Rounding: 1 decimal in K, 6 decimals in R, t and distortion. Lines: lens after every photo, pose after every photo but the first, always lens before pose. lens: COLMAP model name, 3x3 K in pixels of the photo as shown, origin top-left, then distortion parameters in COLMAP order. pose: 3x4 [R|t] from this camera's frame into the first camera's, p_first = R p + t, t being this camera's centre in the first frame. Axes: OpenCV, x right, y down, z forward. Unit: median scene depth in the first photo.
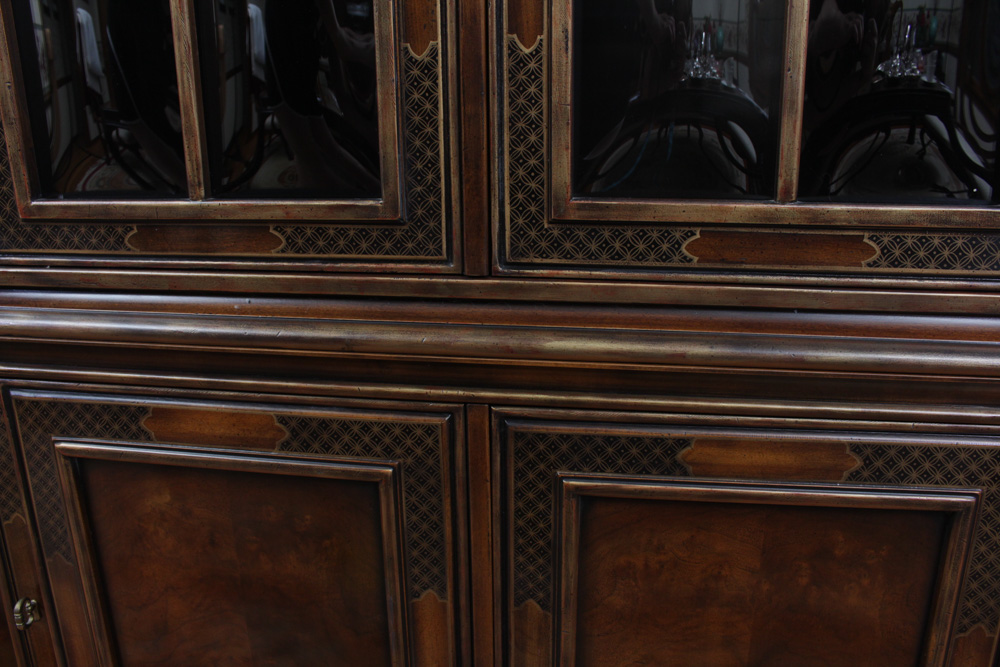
lens RADIAL K [[825.2, 0, 491.0], [0, 825.2, 330.2], [0, 0, 1]] dist [-0.162473, 0.130842]
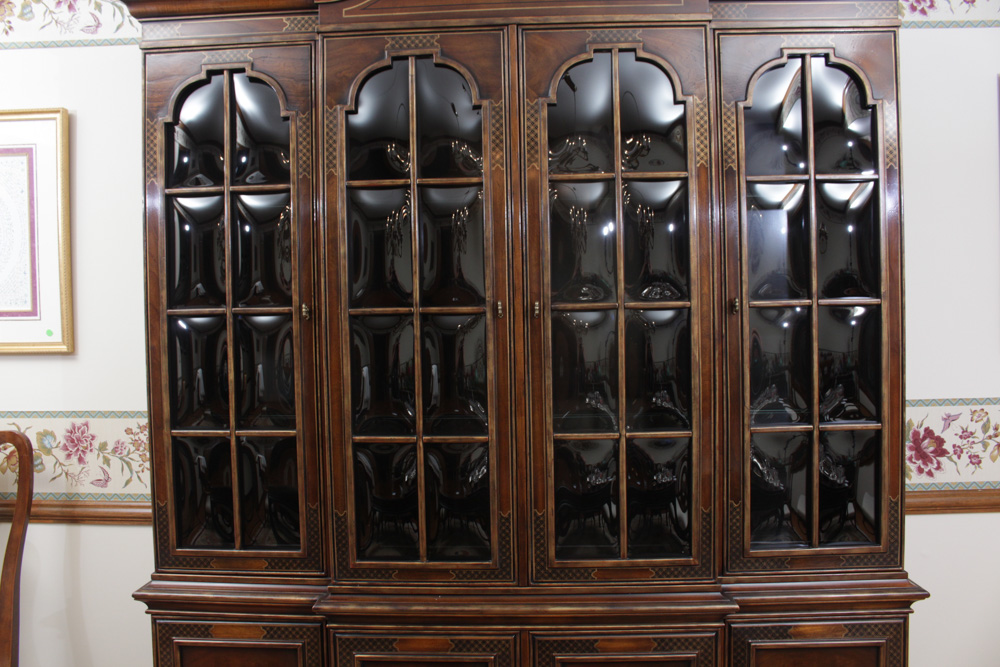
lens RADIAL K [[825.2, 0, 491.0], [0, 825.2, 330.2], [0, 0, 1]] dist [-0.162473, 0.130842]
pose [[0.994280, -0.008070, 0.106499, -0.429650], [0.036876, 0.961761, -0.271396, -0.159763], [-0.100236, 0.273771, 0.956557, -1.994688]]
